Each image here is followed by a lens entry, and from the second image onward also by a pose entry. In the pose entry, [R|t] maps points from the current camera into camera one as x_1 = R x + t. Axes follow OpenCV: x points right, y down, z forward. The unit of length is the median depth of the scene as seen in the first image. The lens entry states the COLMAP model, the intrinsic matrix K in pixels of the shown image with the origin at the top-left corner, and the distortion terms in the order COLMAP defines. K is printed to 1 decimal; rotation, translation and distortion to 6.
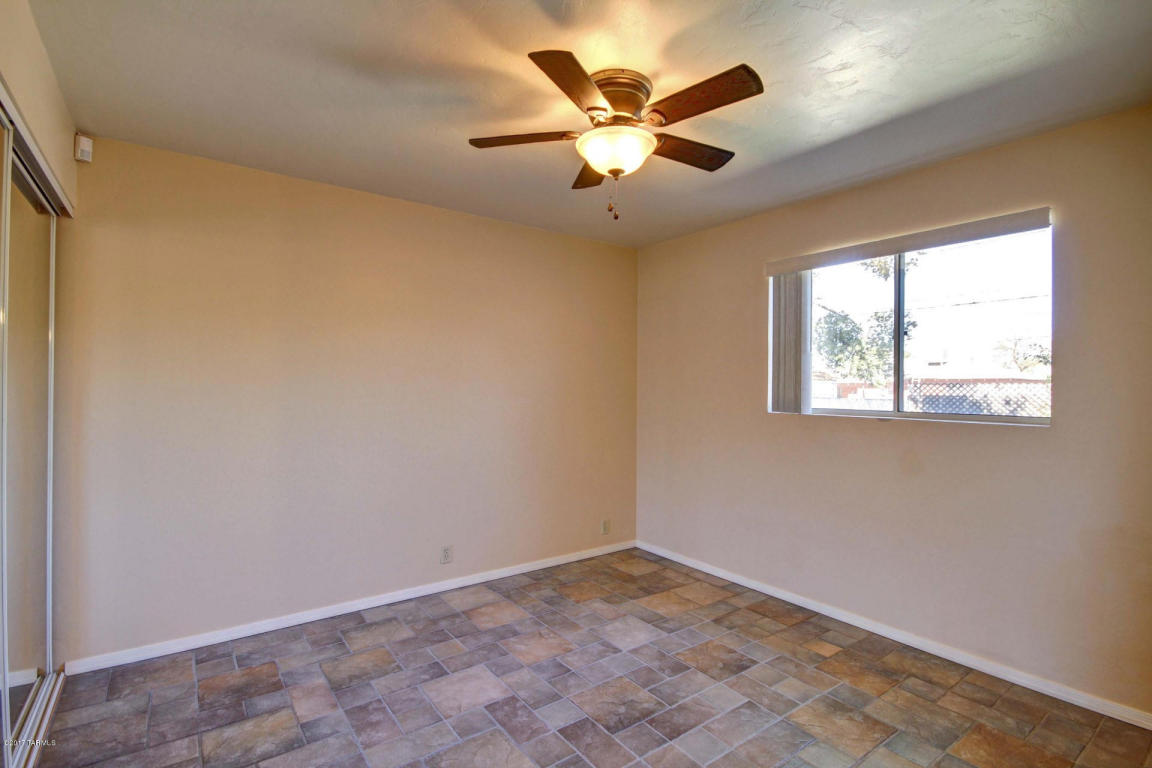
lens RADIAL K [[541.8, 0, 579.2], [0, 541.8, 387.9], [0, 0, 1]] dist [0.008437, -0.004294]
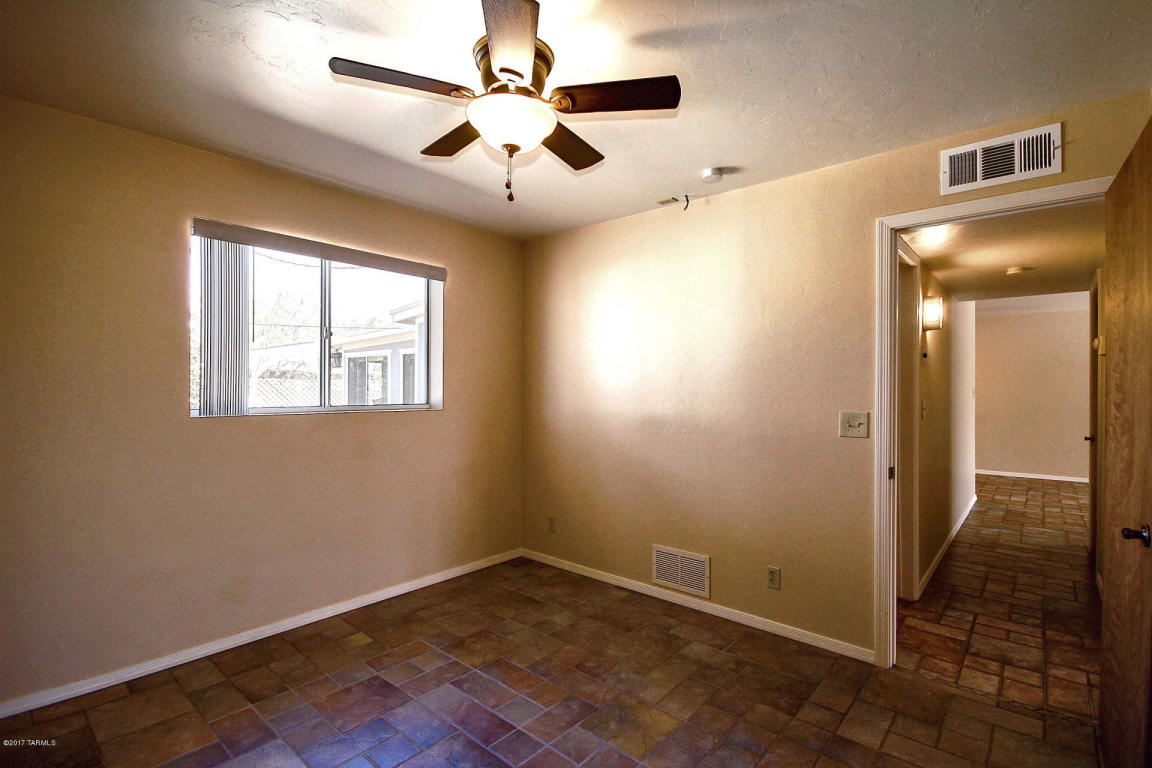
lens RADIAL K [[541.8, 0, 579.3], [0, 541.8, 380.8], [0, 0, 1]] dist [0.008437, -0.004294]
pose [[-0.211848, -0.000391, 0.977303, -0.653555], [-0.000597, 1.000000, 0.000271, -0.006704], [-0.977302, -0.000526, -0.211848, 0.838407]]
